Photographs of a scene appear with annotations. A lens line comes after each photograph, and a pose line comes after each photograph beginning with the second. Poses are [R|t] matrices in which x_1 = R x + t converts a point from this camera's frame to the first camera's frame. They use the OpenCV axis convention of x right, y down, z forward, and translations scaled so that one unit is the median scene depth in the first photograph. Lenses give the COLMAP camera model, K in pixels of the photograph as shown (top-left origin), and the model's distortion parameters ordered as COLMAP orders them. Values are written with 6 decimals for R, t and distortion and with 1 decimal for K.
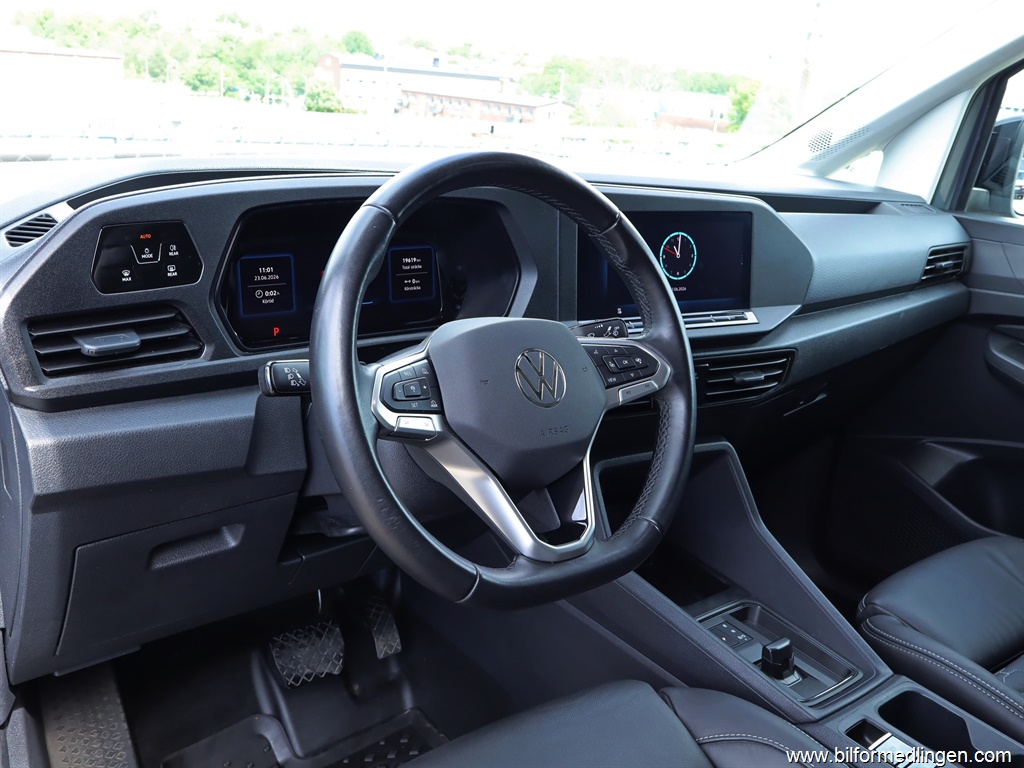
lens RADIAL K [[973.6, 0, 510.2], [0, 973.6, 385.5], [0, 0, 1]] dist [-0.009995, 0.000000]
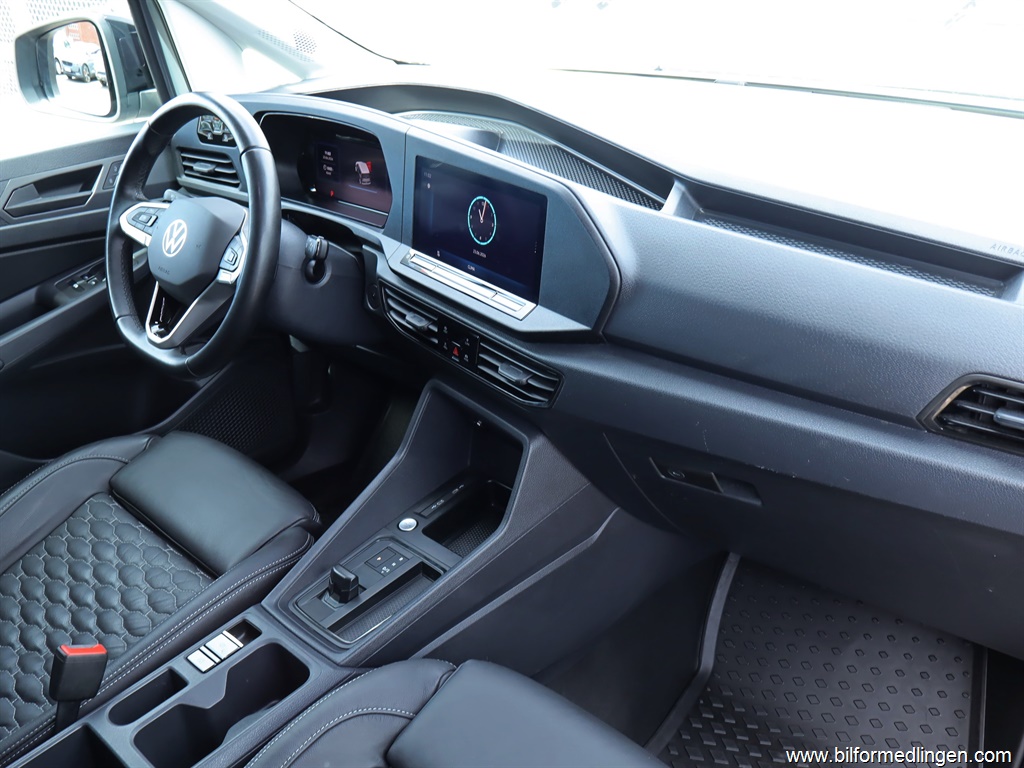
lens RADIAL K [[973.6, 0, 515.2], [0, 973.6, 376.3], [0, 0, 1]] dist [-0.009995, 0.000000]
pose [[0.134901, 0.379370, -0.915358, 1.333414], [-0.244864, 0.907913, 0.340198, -0.389787], [0.960127, 0.178245, 0.215372, 0.984317]]
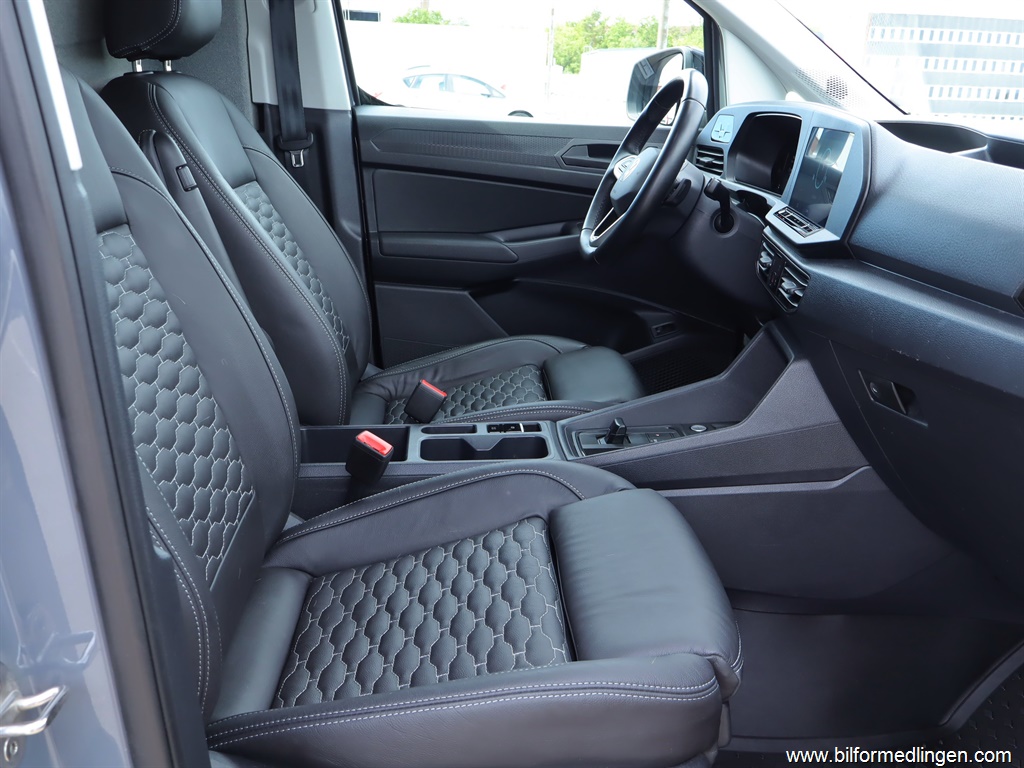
lens RADIAL K [[973.6, 0, 510.6], [0, 973.6, 386.9], [0, 0, 1]] dist [-0.009995, 0.000000]
pose [[-0.578883, 0.133583, -0.804394, 1.566914], [-0.335105, 0.860361, 0.384035, -0.265406], [0.743370, 0.491868, -0.453284, 1.599827]]
